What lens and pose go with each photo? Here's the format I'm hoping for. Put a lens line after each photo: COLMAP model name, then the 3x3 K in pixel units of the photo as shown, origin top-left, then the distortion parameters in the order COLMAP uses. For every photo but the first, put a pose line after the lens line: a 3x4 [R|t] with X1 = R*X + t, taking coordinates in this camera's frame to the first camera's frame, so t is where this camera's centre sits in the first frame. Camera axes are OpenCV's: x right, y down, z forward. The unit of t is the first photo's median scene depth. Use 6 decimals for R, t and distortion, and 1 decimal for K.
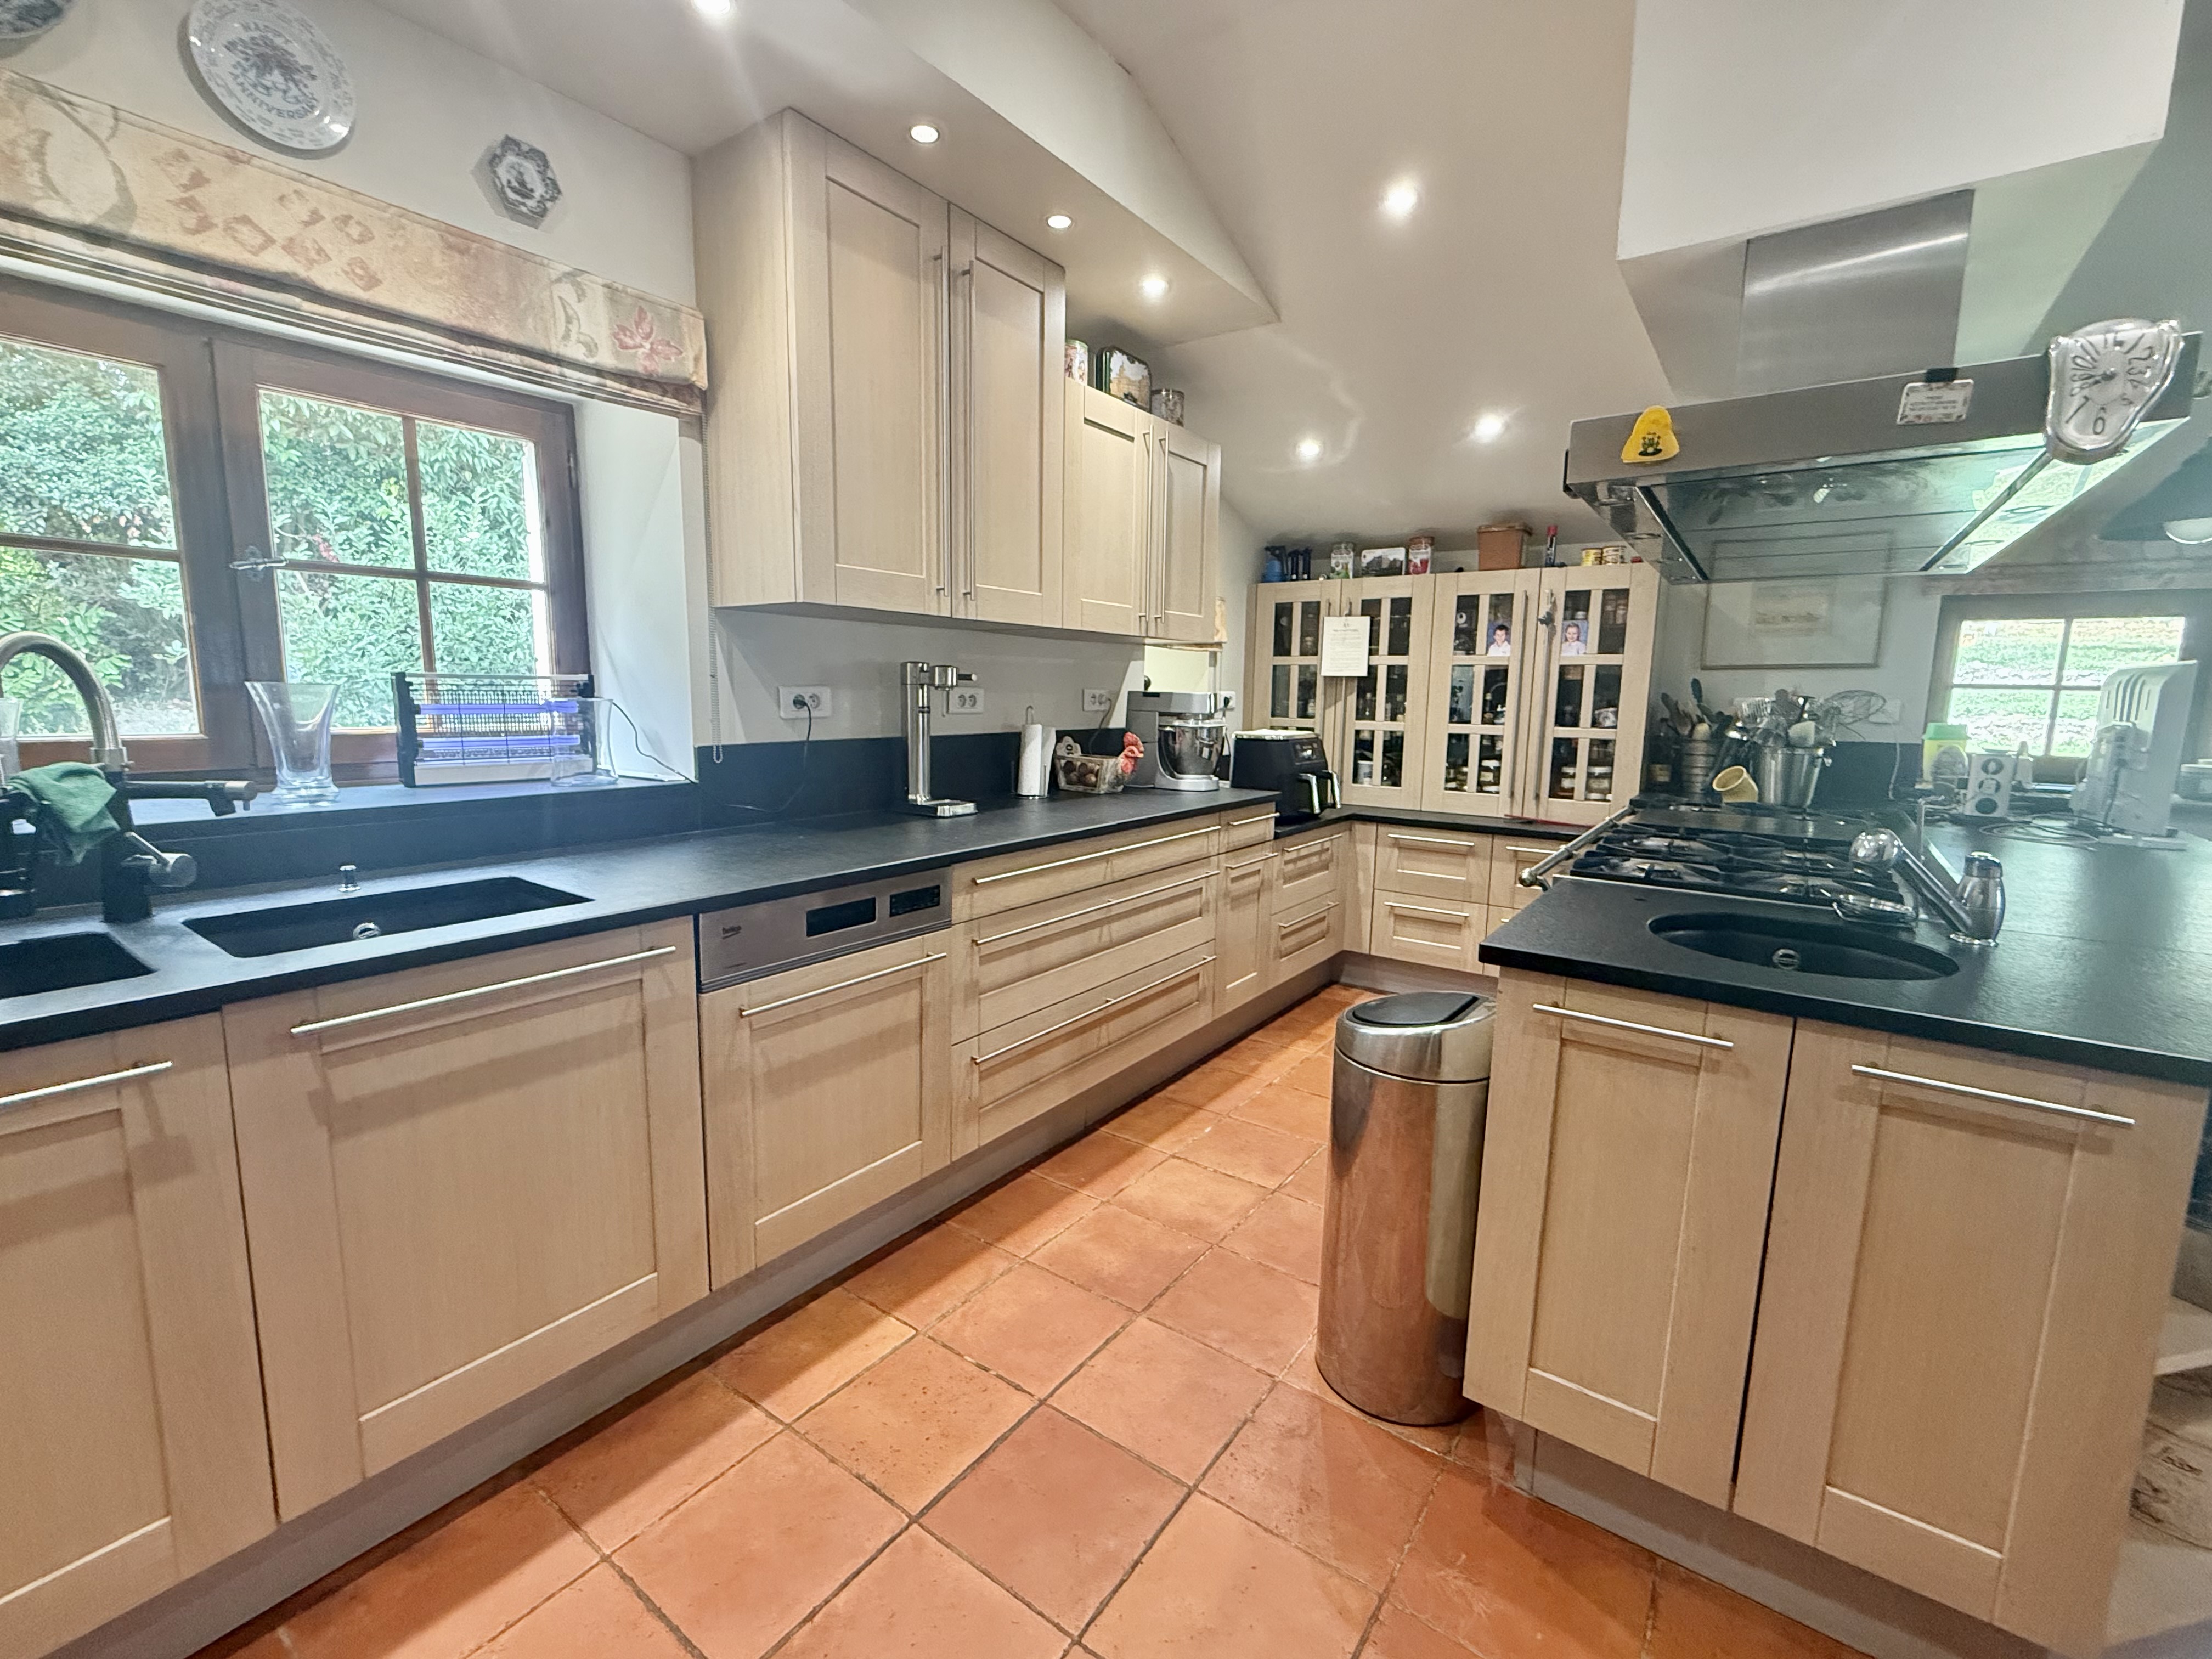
lens RADIAL K [[958.4, 0, 1104.5], [0, 958.4, 824.8], [0, 0, 1]] dist [-0.001274, -0.000478]
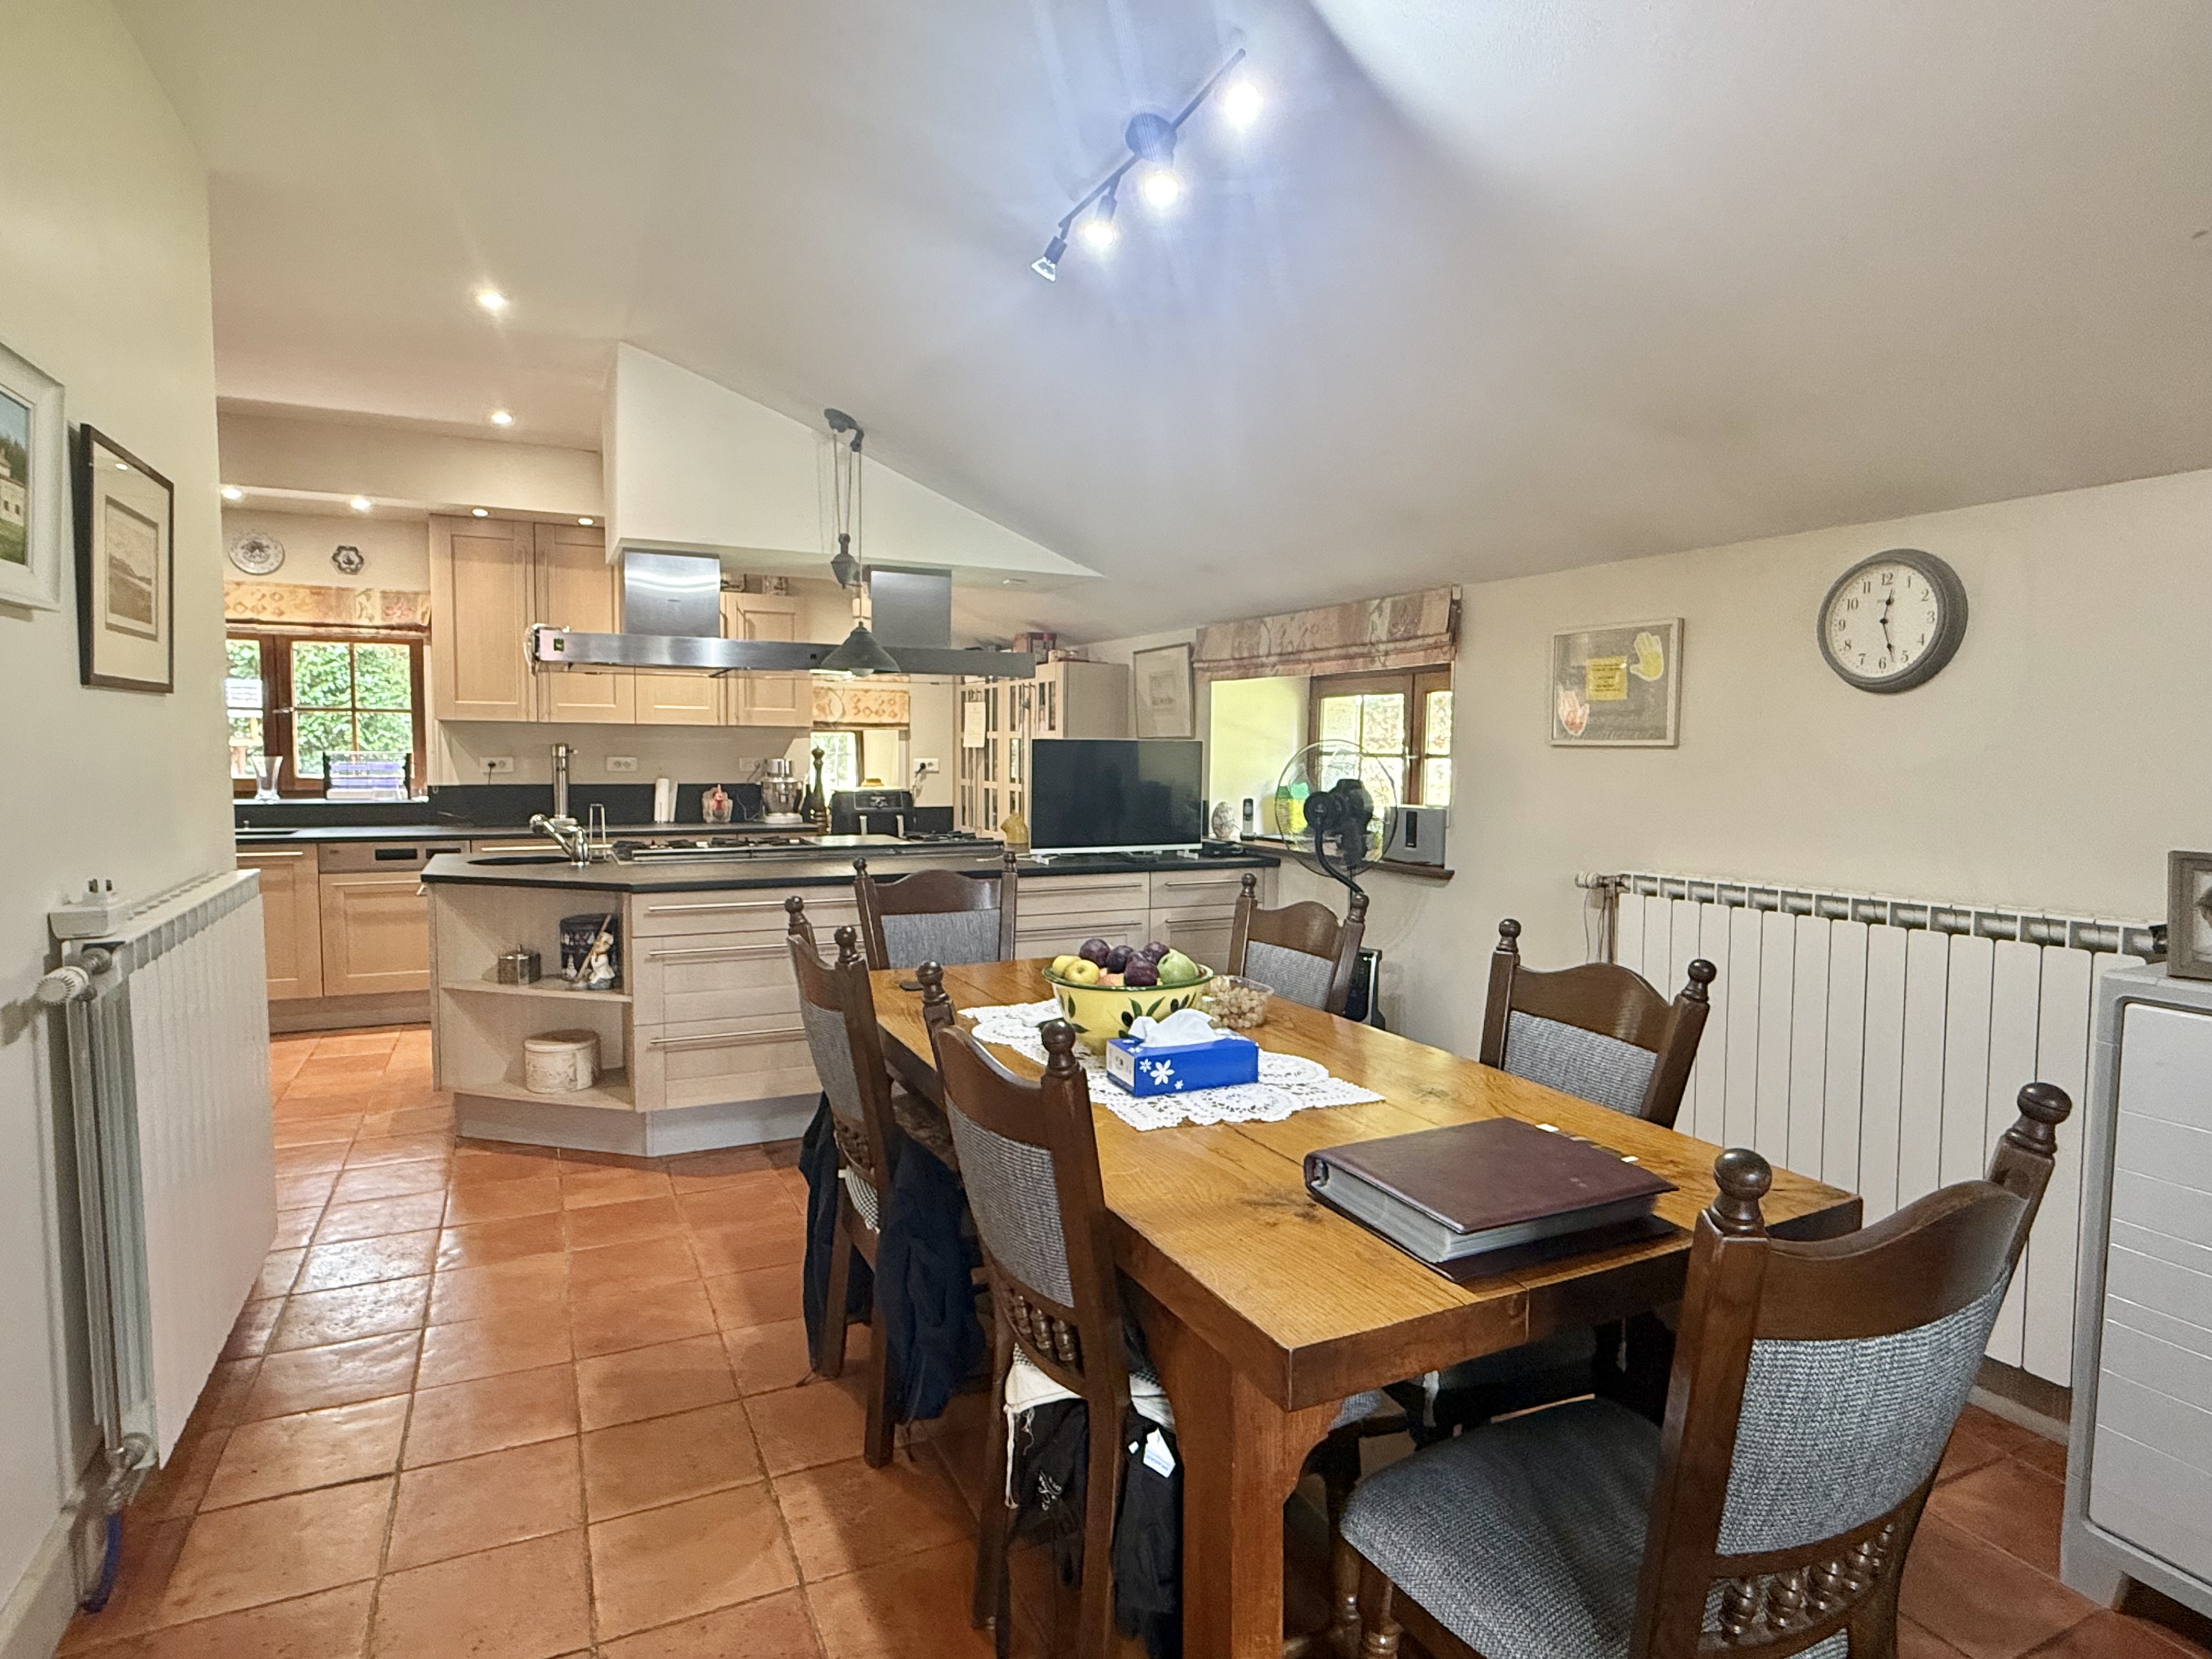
lens RADIAL K [[1210.1, 0, 1107.9], [0, 1210.1, 826.4], [0, 0, 1]] dist [-0.000098, 0.000062]
pose [[0.874964, 0.024658, -0.483560, 2.429958], [-0.064545, 0.995729, -0.066014, 0.099049], [0.479867, 0.088971, 0.872818, -0.685989]]
